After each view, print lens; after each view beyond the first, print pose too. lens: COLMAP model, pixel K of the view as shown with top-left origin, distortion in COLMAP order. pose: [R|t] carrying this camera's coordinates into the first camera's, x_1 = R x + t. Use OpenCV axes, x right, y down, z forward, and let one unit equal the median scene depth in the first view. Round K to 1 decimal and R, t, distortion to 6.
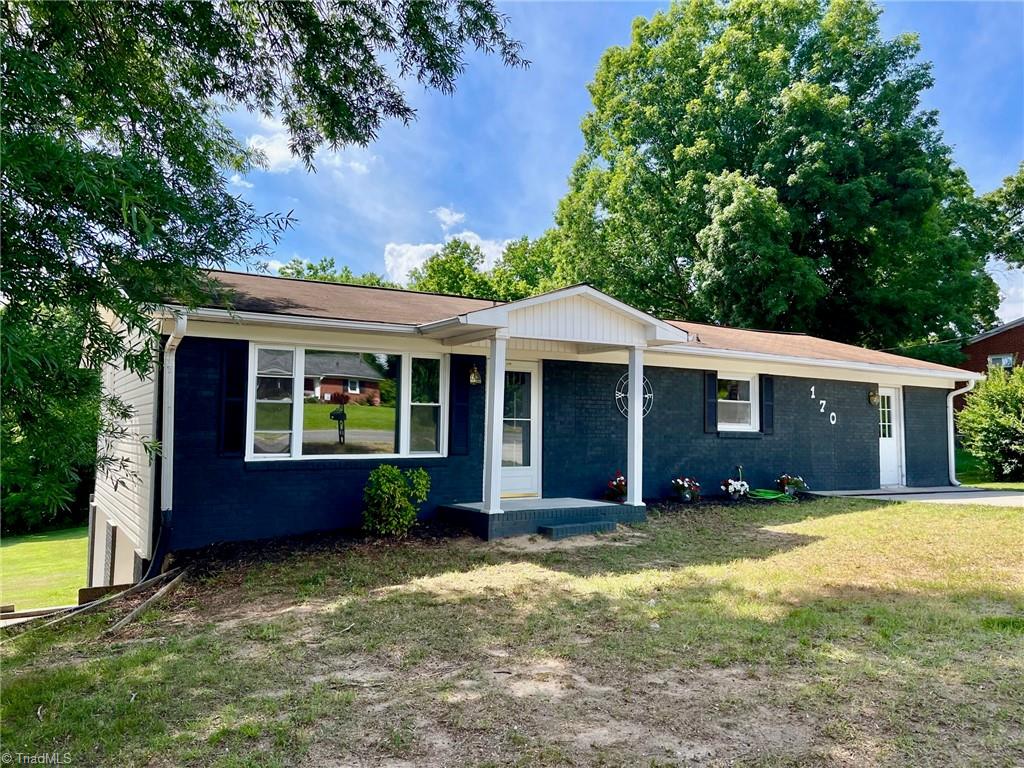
lens RADIAL K [[773.8, 0, 516.4], [0, 773.8, 376.6], [0, 0, 1]] dist [0.065442, -0.088602]
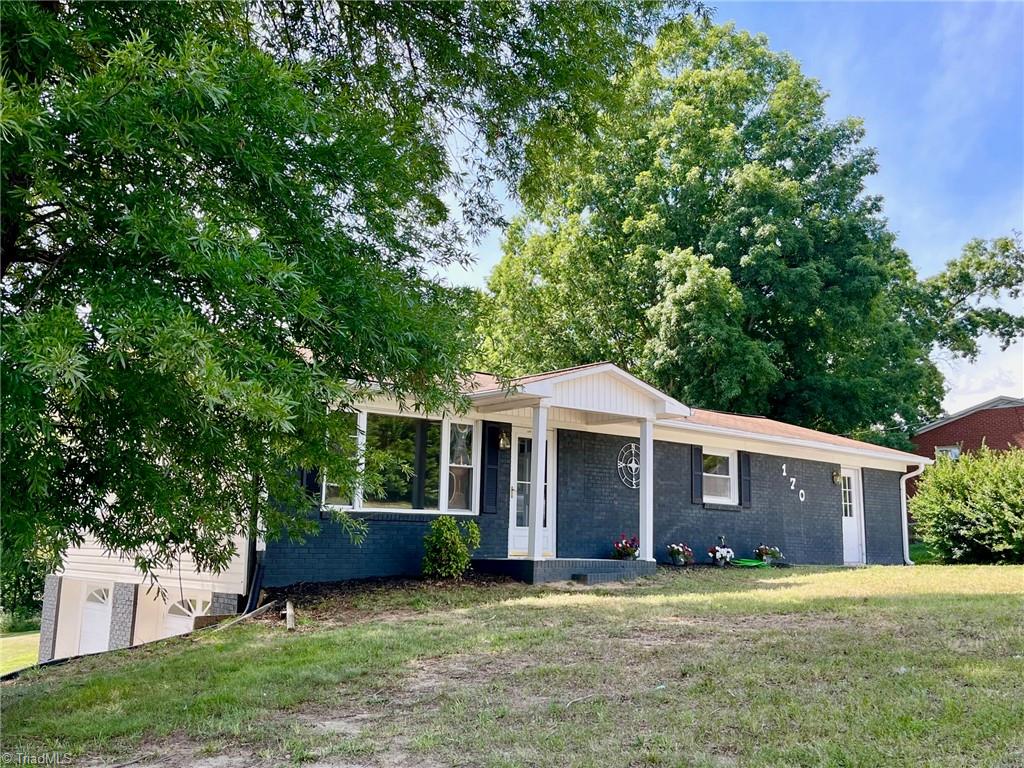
lens RADIAL K [[986.9, 0, 512.9], [0, 986.9, 379.5], [0, 0, 1]] dist [0.045841, 0.000000]
pose [[0.989485, 0.032644, 0.140907, -0.177342], [-0.019330, 0.995305, -0.094843, 0.032612], [-0.143341, 0.091122, 0.985469, -0.284610]]
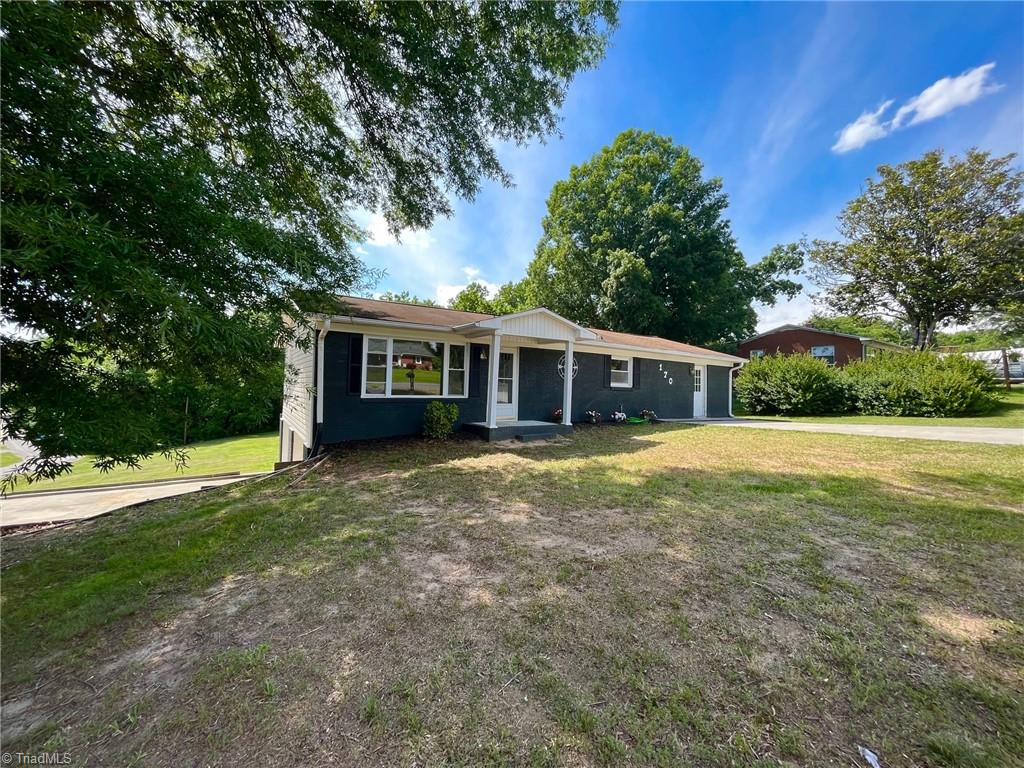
lens RADIAL K [[409.2, 0, 510.1], [0, 409.2, 376.3], [0, 0, 1]] dist [-0.005120, 0.000471]
pose [[0.999738, 0.018033, 0.014092, -0.001313], [-0.018678, 0.998719, 0.047024, 0.002182], [-0.013226, -0.047275, 0.998794, 0.005965]]
